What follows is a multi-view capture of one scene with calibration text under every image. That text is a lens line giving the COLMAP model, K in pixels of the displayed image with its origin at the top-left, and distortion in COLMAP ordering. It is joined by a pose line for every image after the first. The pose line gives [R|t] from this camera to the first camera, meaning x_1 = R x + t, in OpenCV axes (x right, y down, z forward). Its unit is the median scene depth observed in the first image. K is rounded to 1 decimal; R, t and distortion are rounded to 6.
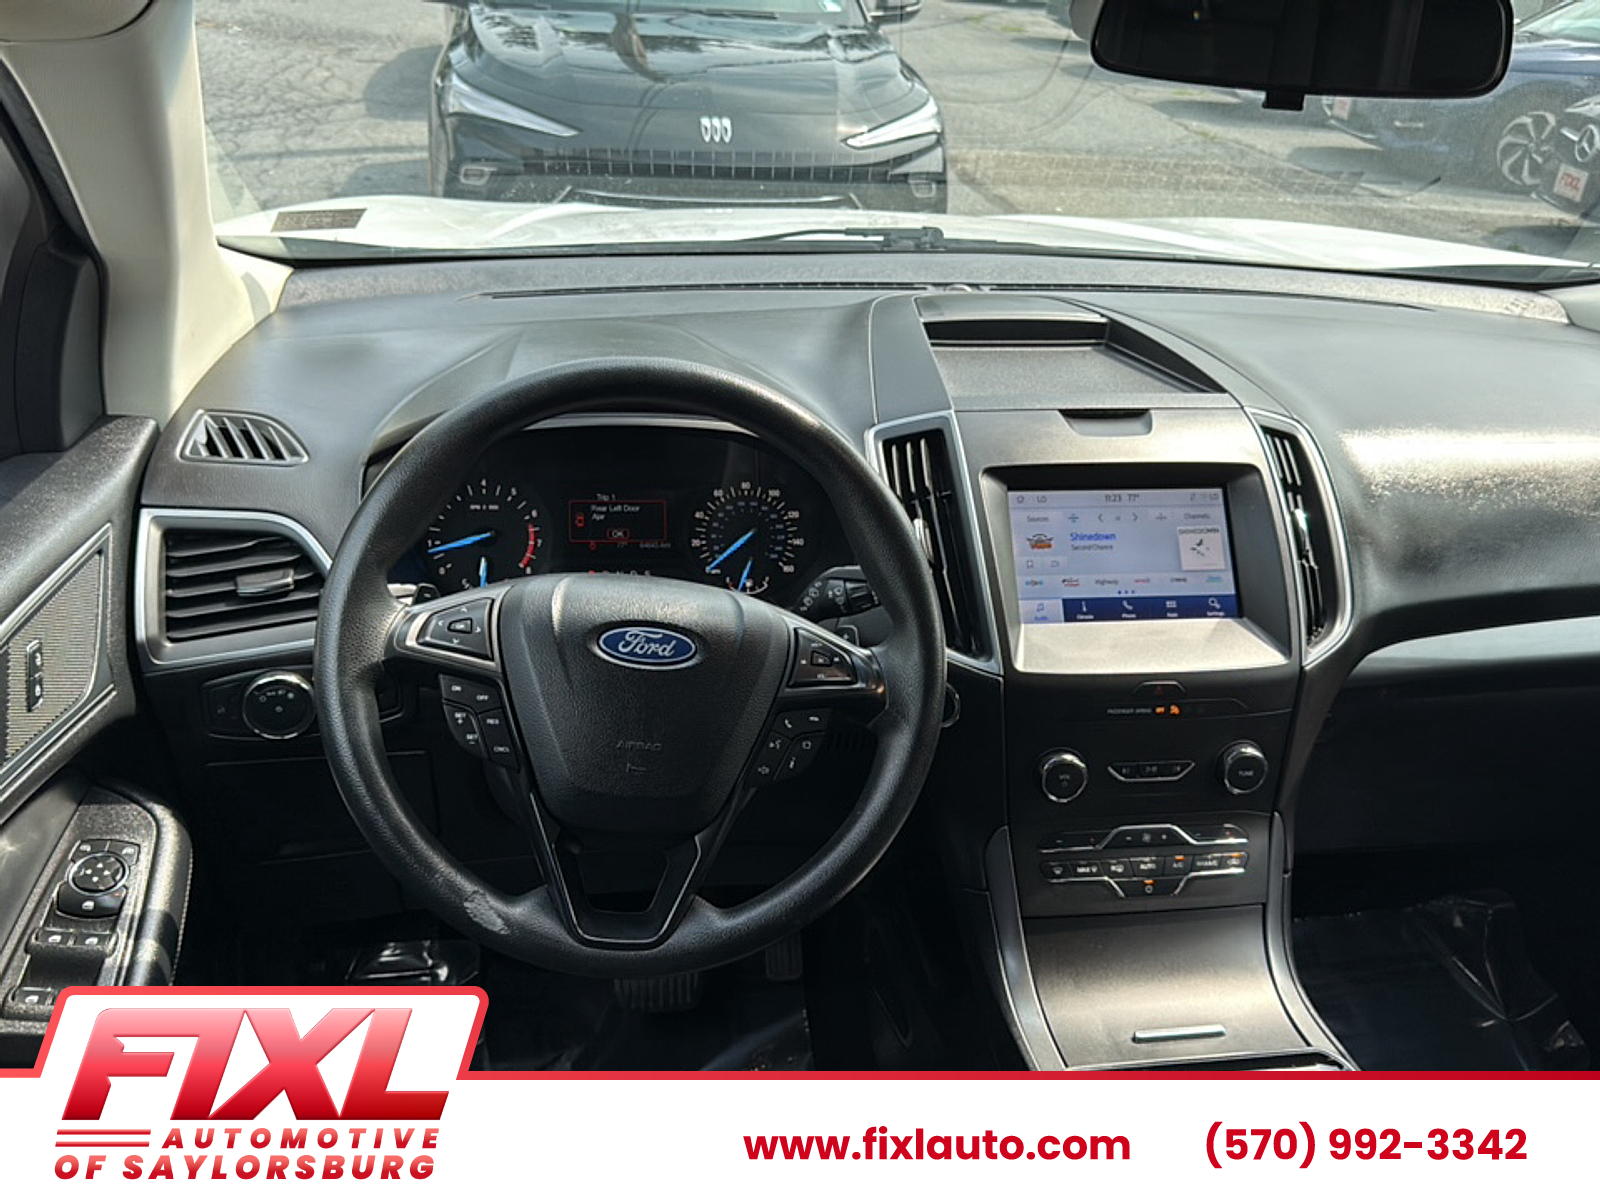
lens RADIAL K [[1496.3, 0, 774.7], [0, 1496.3, 616.0], [0, 0, 1]] dist [0.021101, 0.000000]
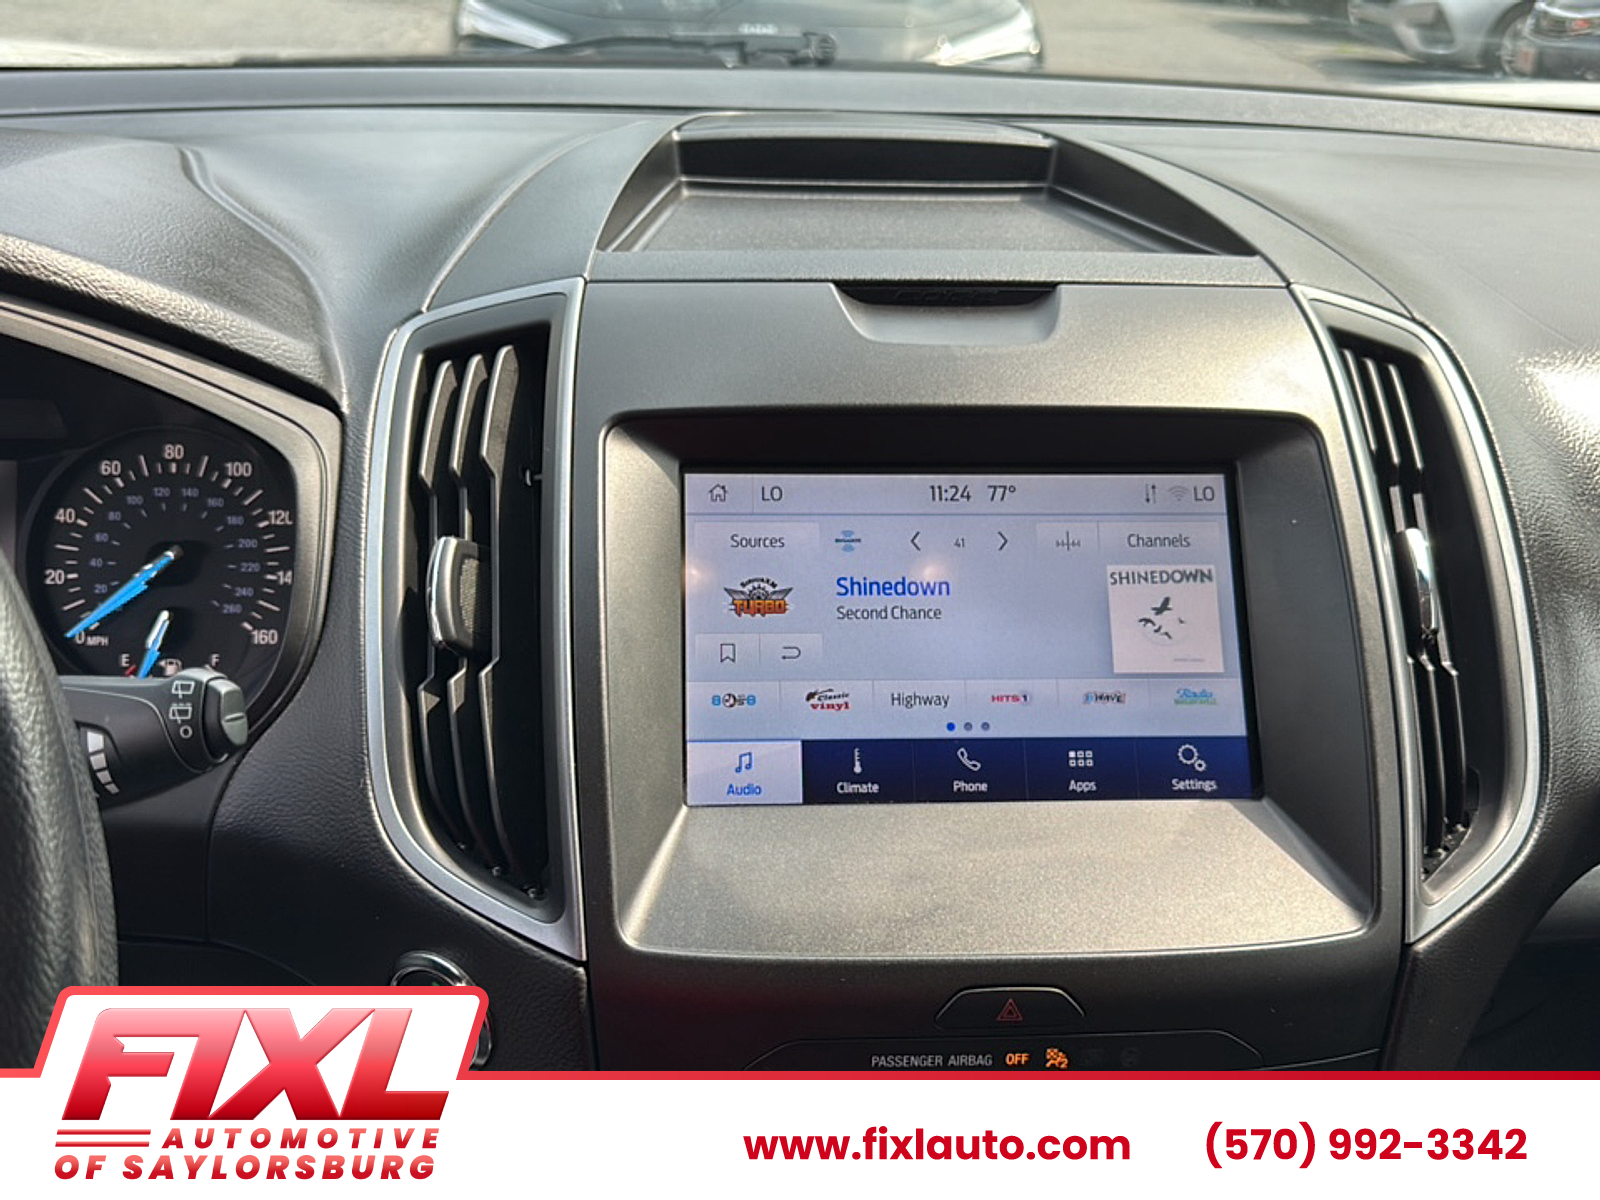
lens RADIAL K [[1496.3, 0, 795.6], [0, 1496.3, 605.3], [0, 0, 1]] dist [0.021101, 0.000000]
pose [[0.996186, 0.021909, -0.084464, 0.222499], [-0.021679, 0.999758, 0.003645, -0.049242], [0.084523, -0.001800, 0.996420, 0.594319]]
